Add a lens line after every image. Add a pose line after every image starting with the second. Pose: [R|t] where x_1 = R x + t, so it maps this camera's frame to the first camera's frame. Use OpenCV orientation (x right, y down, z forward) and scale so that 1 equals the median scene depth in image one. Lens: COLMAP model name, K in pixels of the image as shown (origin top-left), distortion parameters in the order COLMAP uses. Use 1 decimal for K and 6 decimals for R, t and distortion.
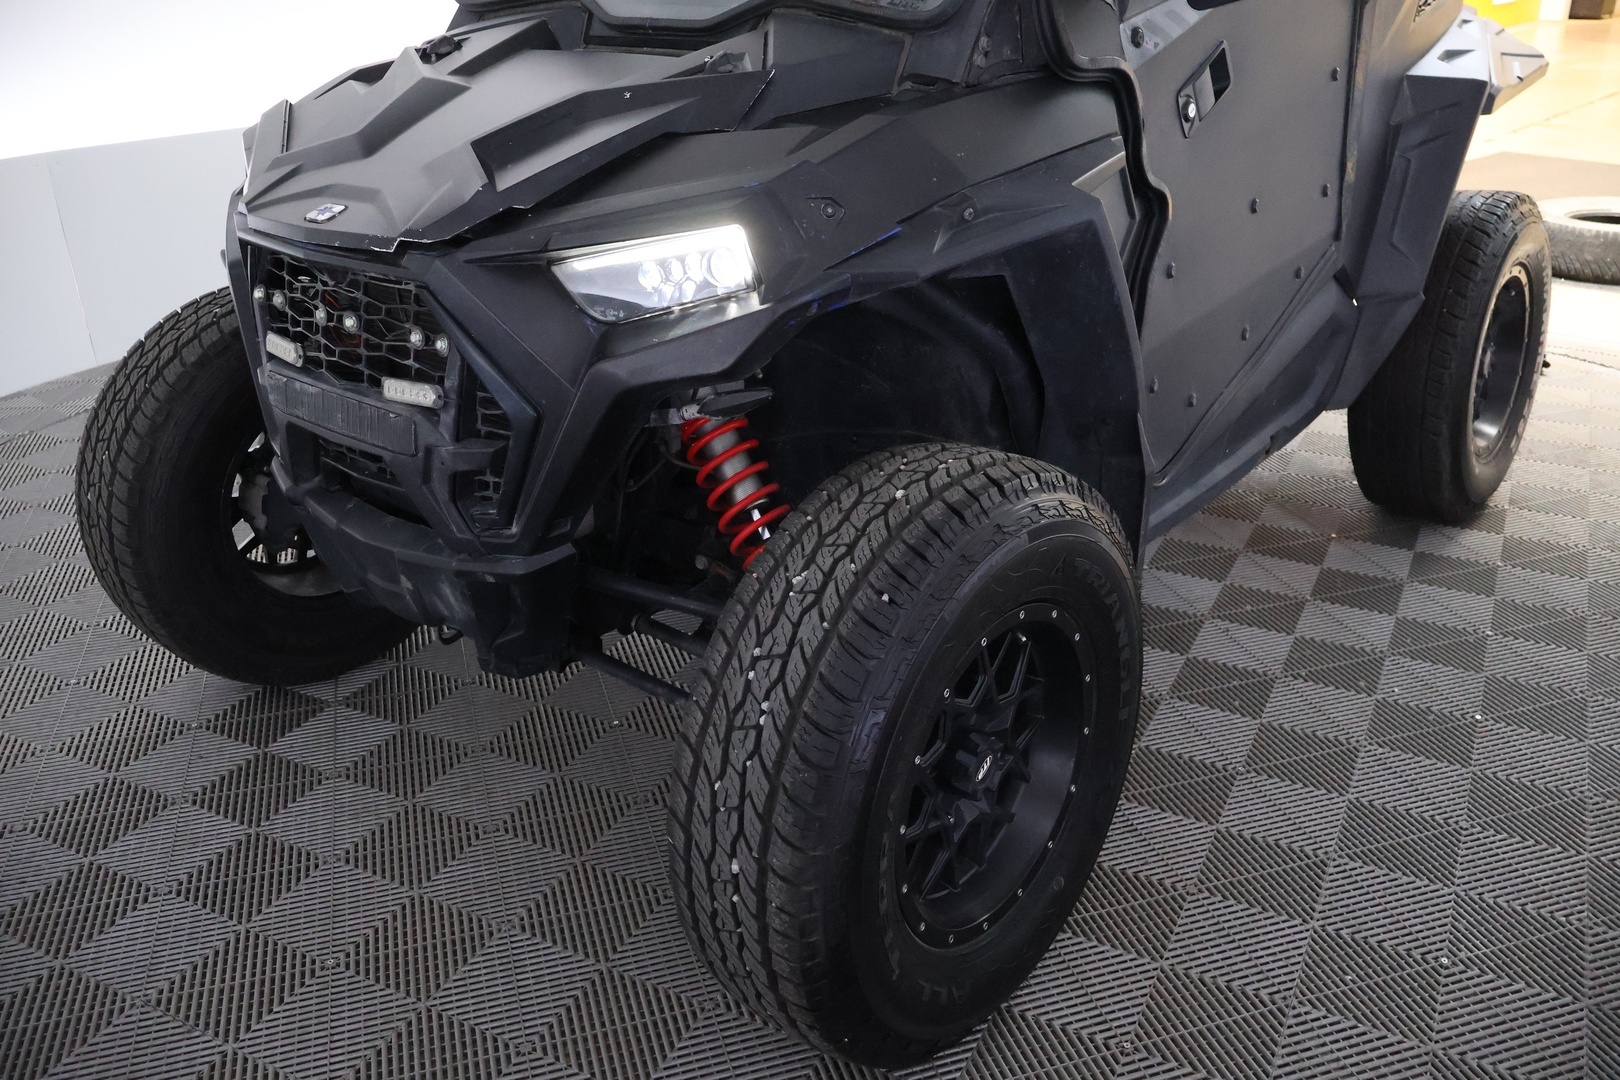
lens RADIAL K [[1374.7, 0, 823.6], [0, 1374.7, 530.4], [0, 0, 1]] dist [0.032757, -0.003721]
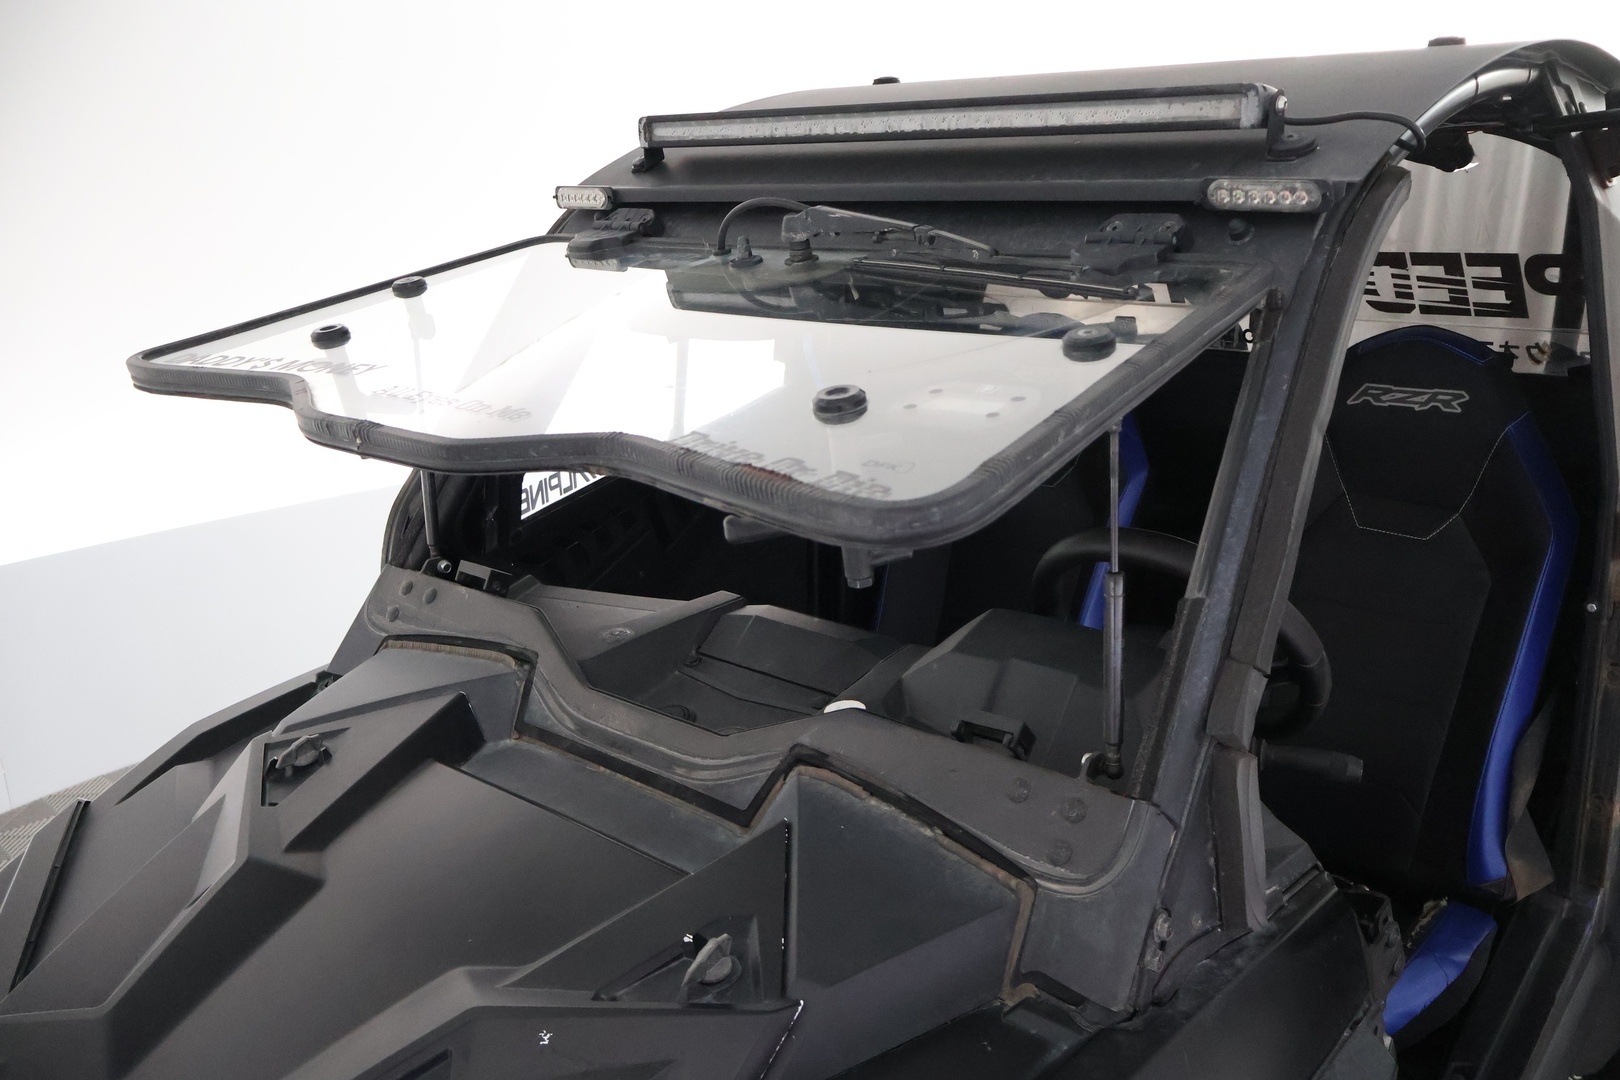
lens RADIAL K [[1355.4, 0, 810.0], [0, 1355.4, 540.0], [0, 0, 1]] dist [0.003469, -0.013389]
pose [[0.999194, 0.007520, -0.039422, -0.009097], [-0.012175, 0.992793, -0.119218, -0.419865], [0.038241, 0.119602, 0.992085, 0.390352]]
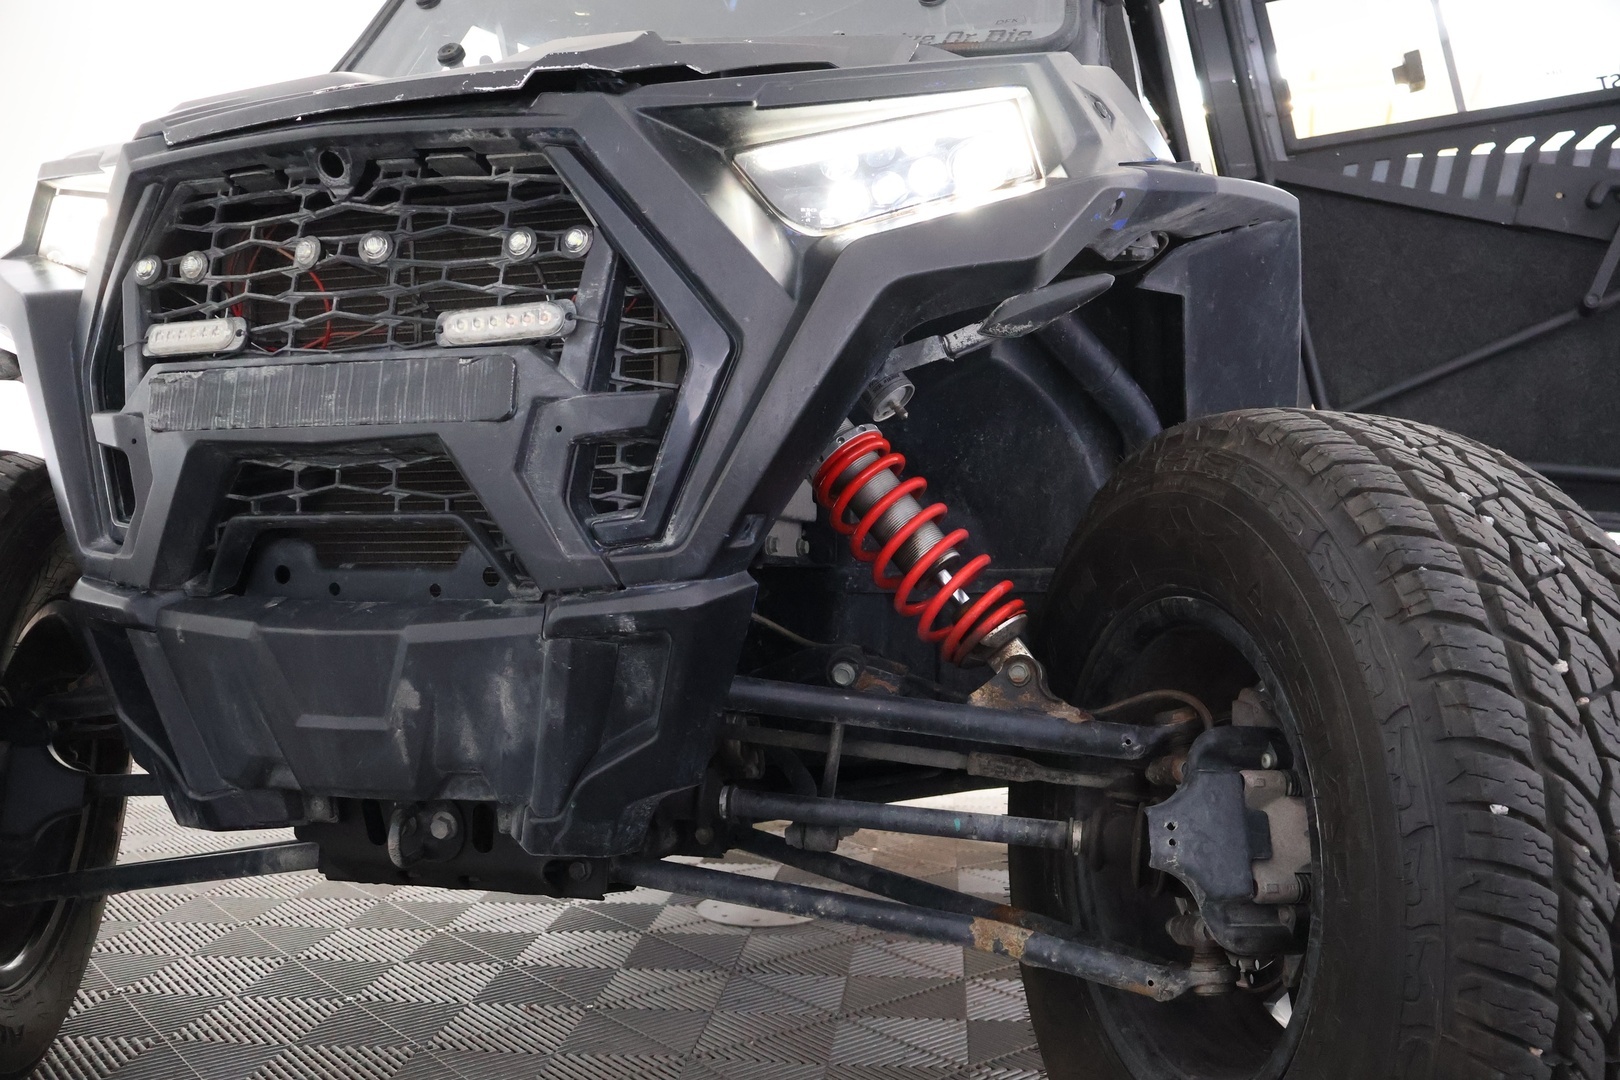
lens RADIAL K [[1355.4, 0, 810.0], [0, 1355.4, 540.0], [0, 0, 1]] dist [0.003469, -0.013389]
pose [[0.924776, 0.024264, 0.379737, -0.366884], [0.134978, 0.912148, -0.386996, 0.224068], [-0.355767, 0.409141, 0.840258, 0.434398]]
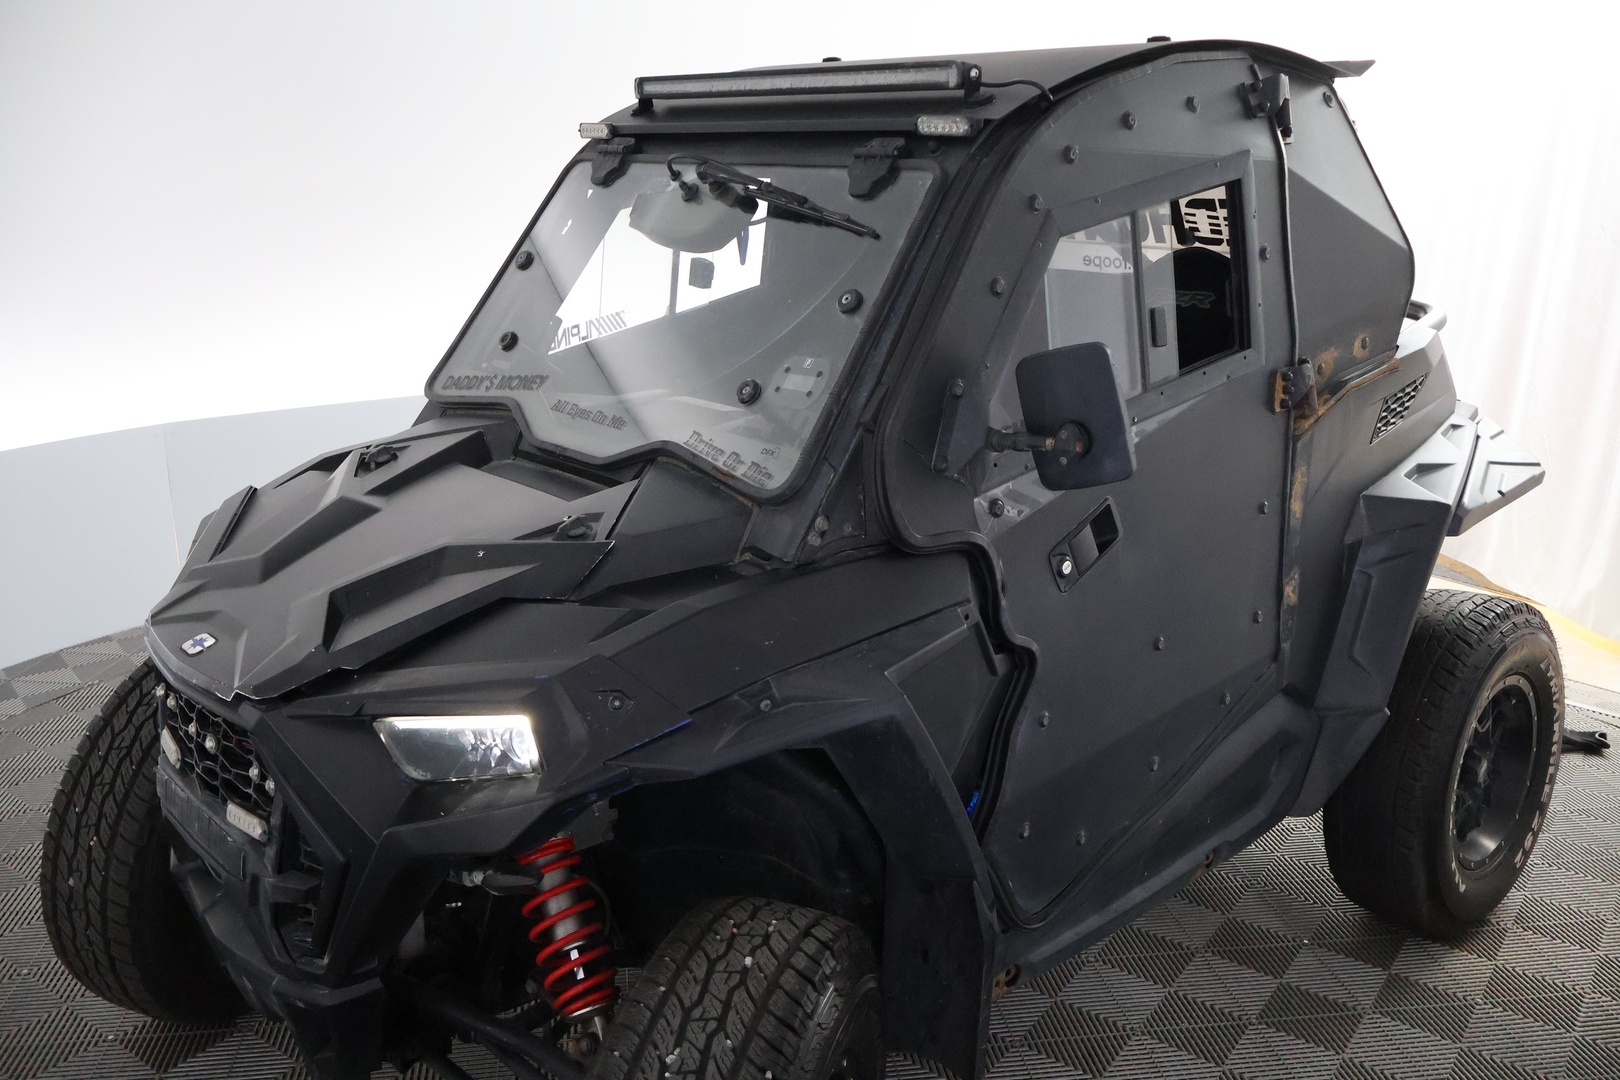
lens RADIAL K [[1374.7, 0, 823.6], [0, 1374.7, 530.4], [0, 0, 1]] dist [0.032757, -0.003721]
pose [[0.987877, 0.068935, -0.139091, 0.248702], [-0.085994, 0.988967, -0.120620, -0.210693], [0.129242, 0.131119, 0.982906, -0.017327]]
